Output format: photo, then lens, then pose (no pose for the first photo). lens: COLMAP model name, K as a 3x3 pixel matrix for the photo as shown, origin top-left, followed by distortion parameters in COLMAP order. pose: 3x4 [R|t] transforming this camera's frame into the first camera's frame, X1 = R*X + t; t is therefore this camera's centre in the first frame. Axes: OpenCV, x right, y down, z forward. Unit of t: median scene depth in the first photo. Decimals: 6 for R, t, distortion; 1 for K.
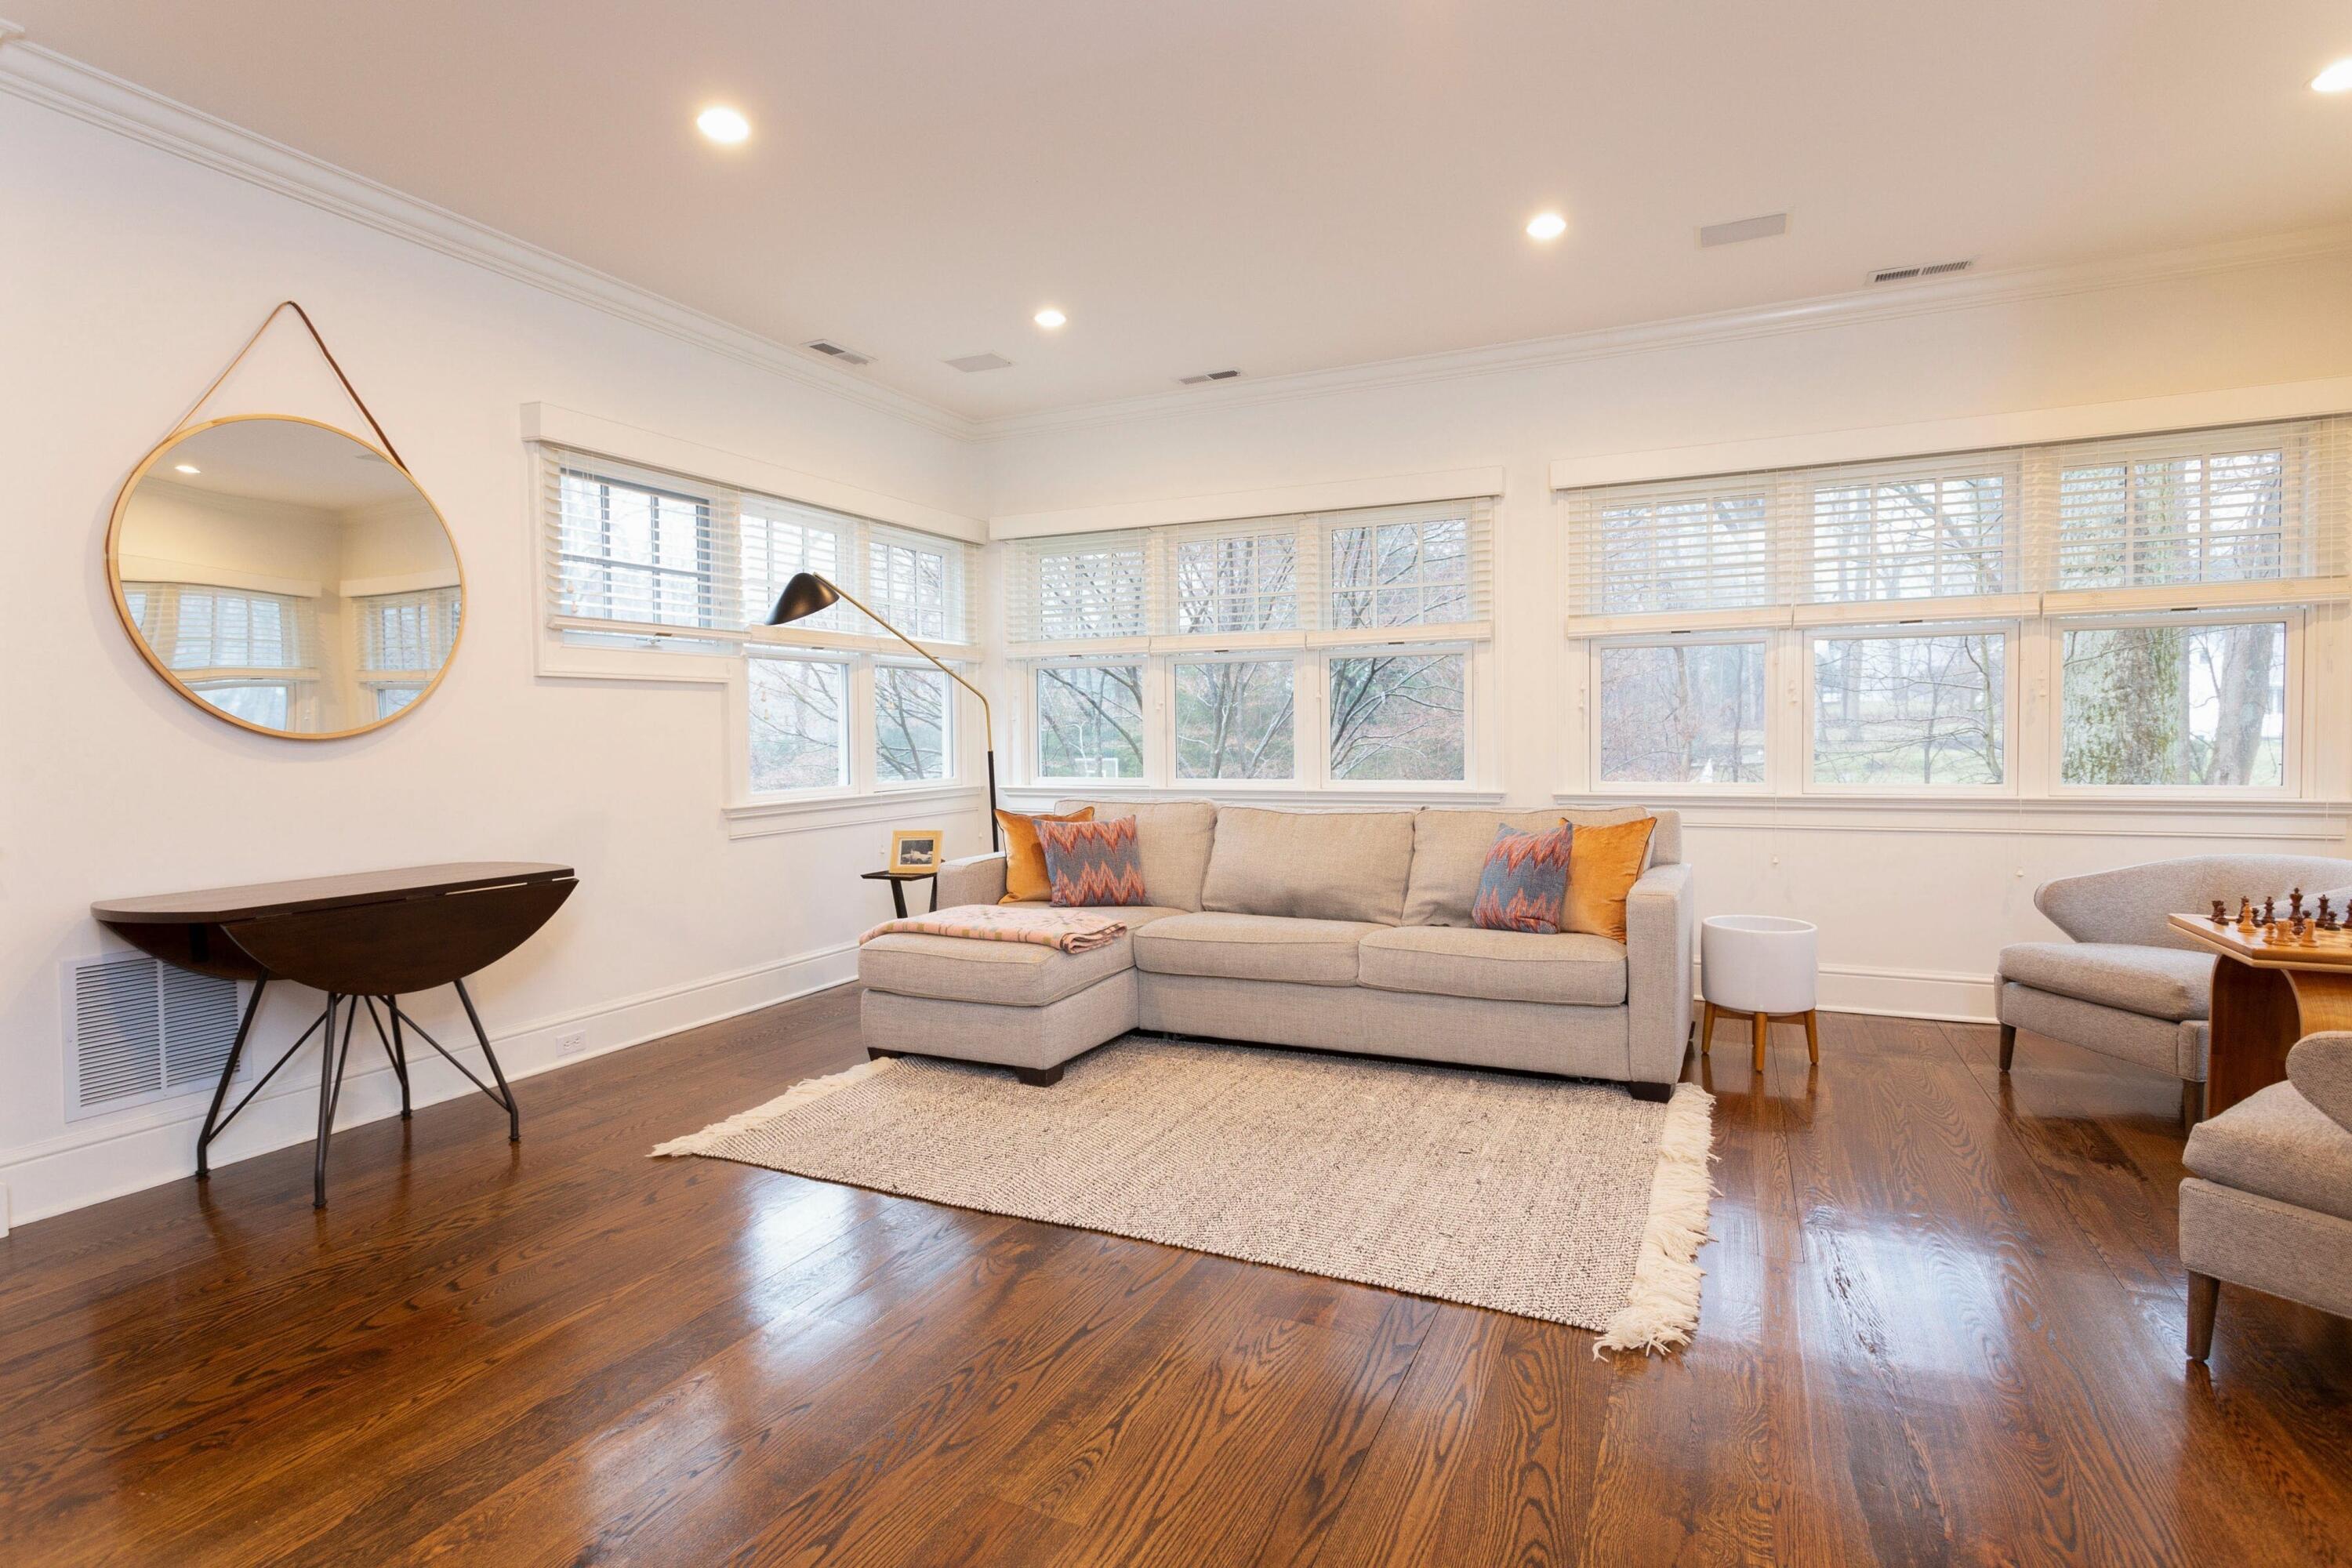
lens RADIAL K [[1153.5, 0, 1176.0], [0, 1153.5, 784.0], [0, 0, 1]] dist [0.038835, -0.000023]
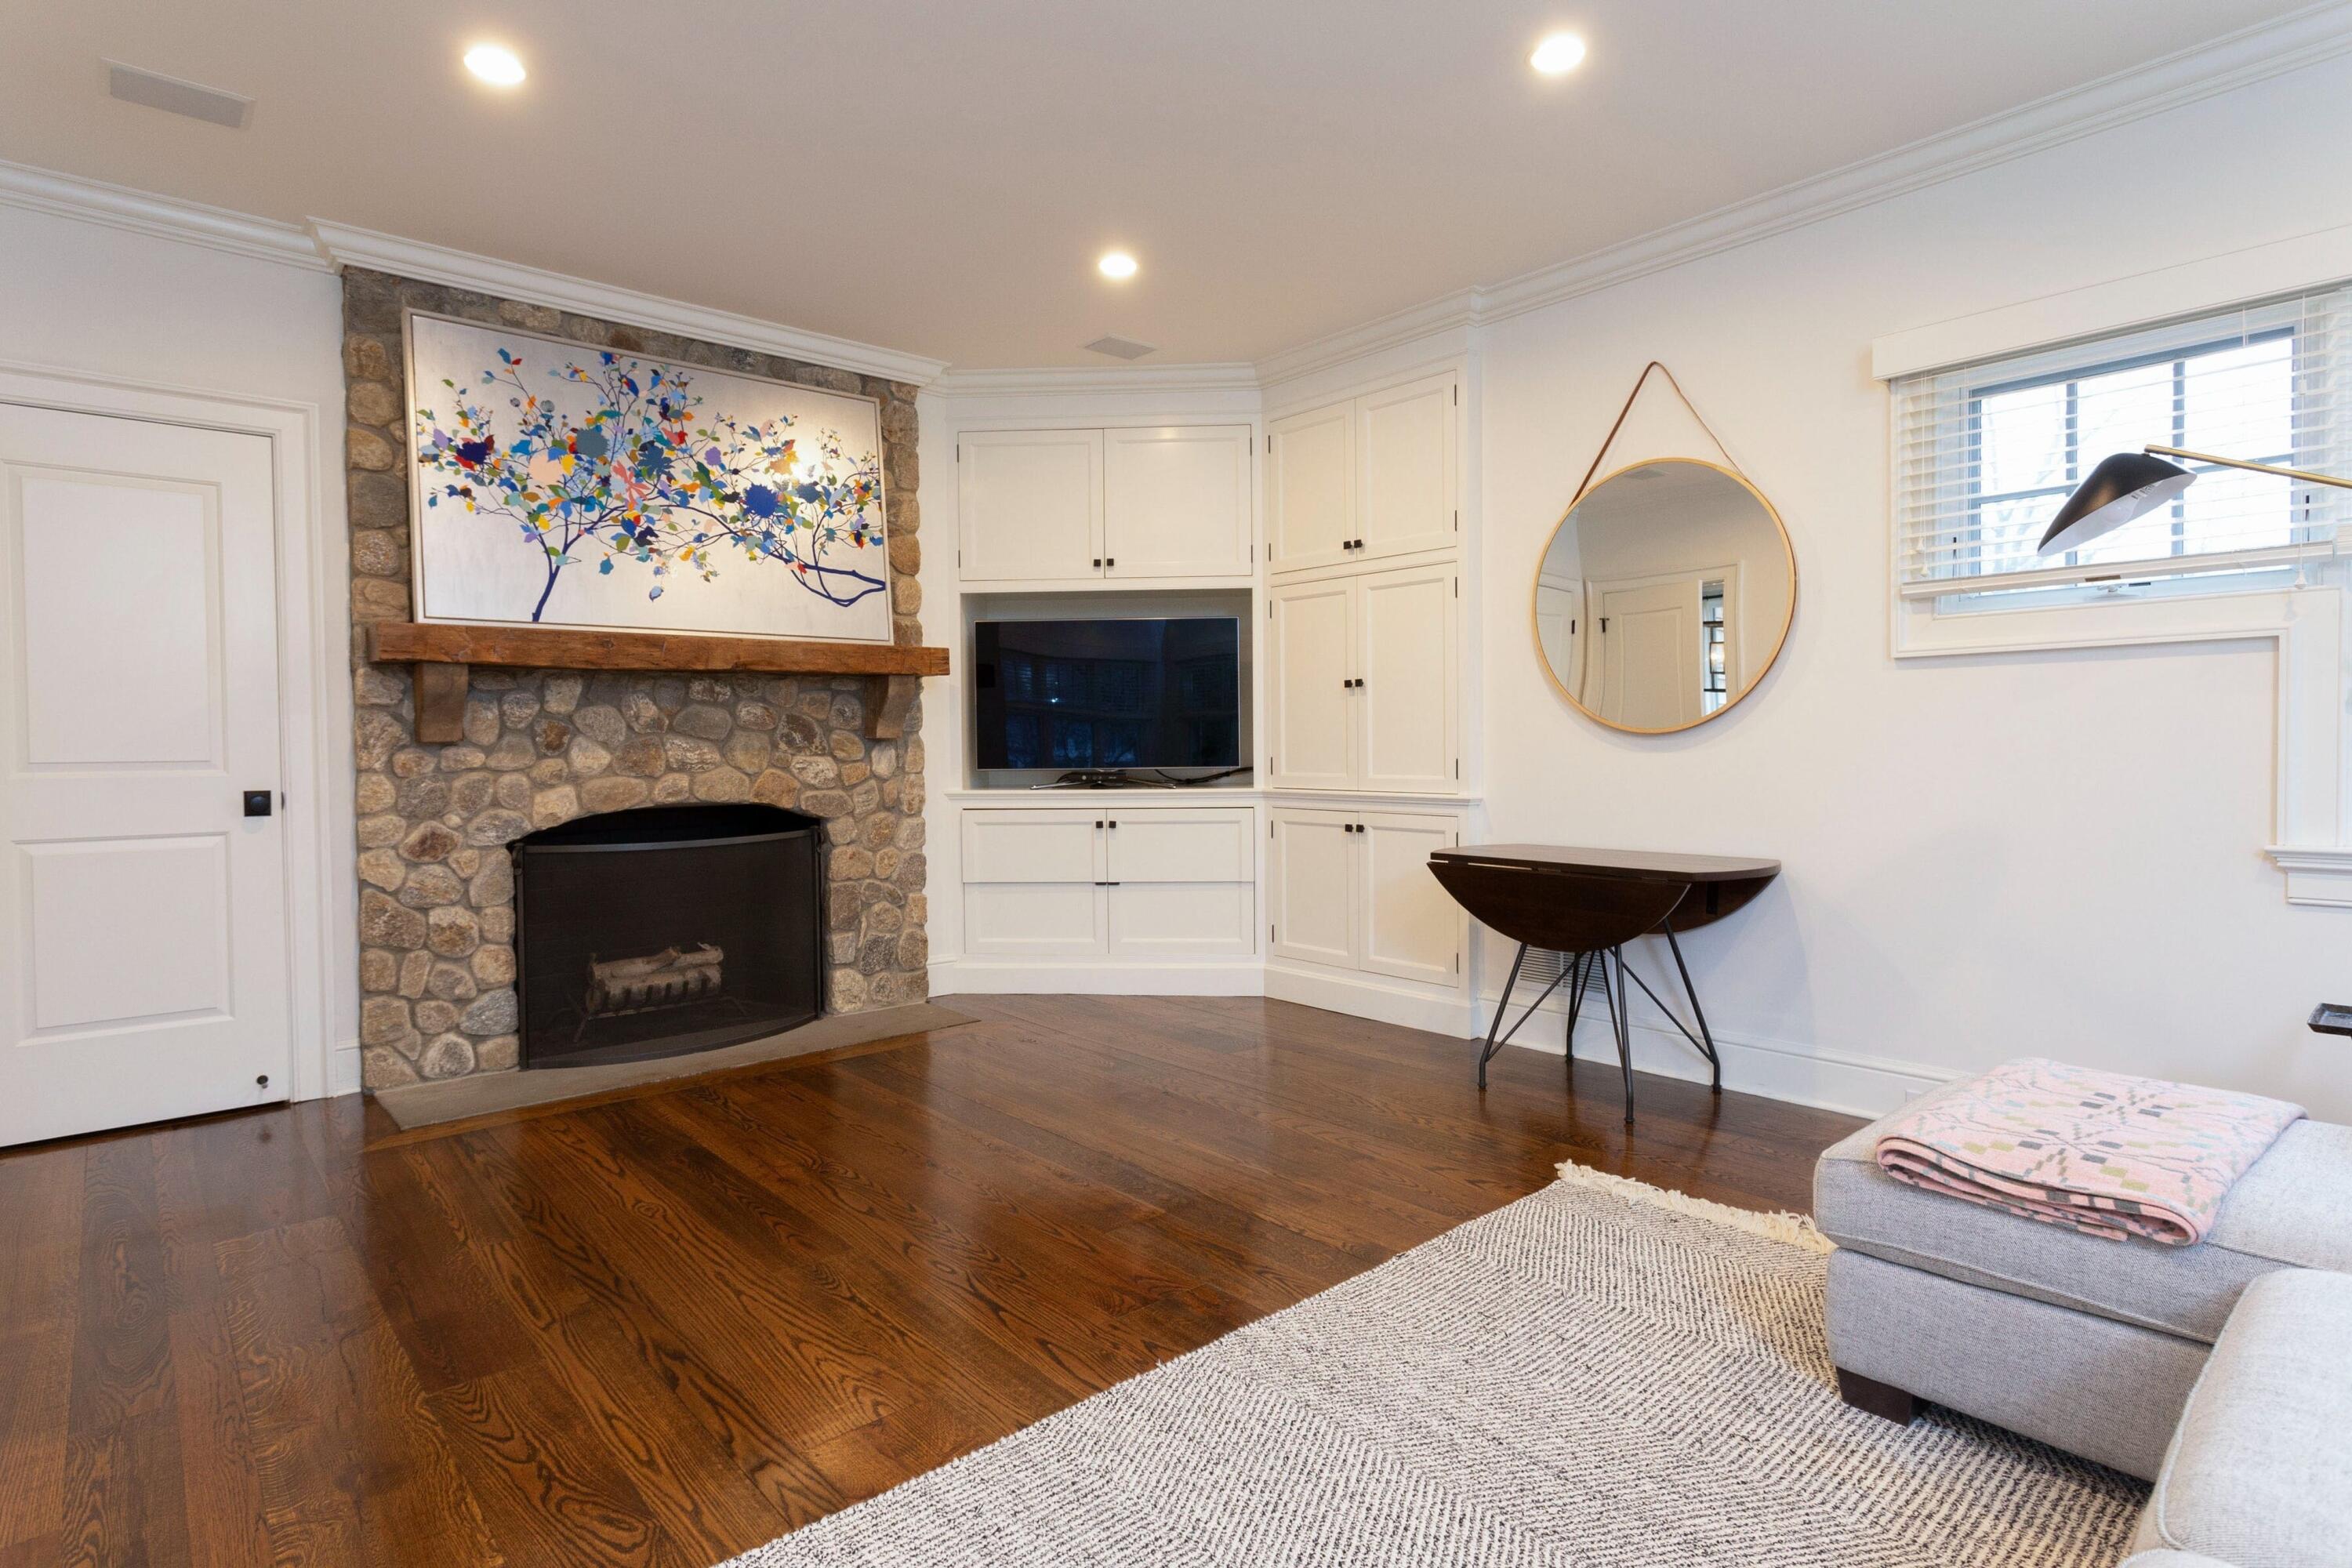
lens RADIAL K [[1219.3, 0, 1176.0], [0, 1219.3, 784.0], [0, 0, 1]] dist [-0.000948, 0.000011]
pose [[-0.395689, 0.039256, -0.917545, 0.572294], [-0.029489, 0.998028, 0.055416, -0.043063], [0.917911, 0.048985, -0.393751, 1.057404]]
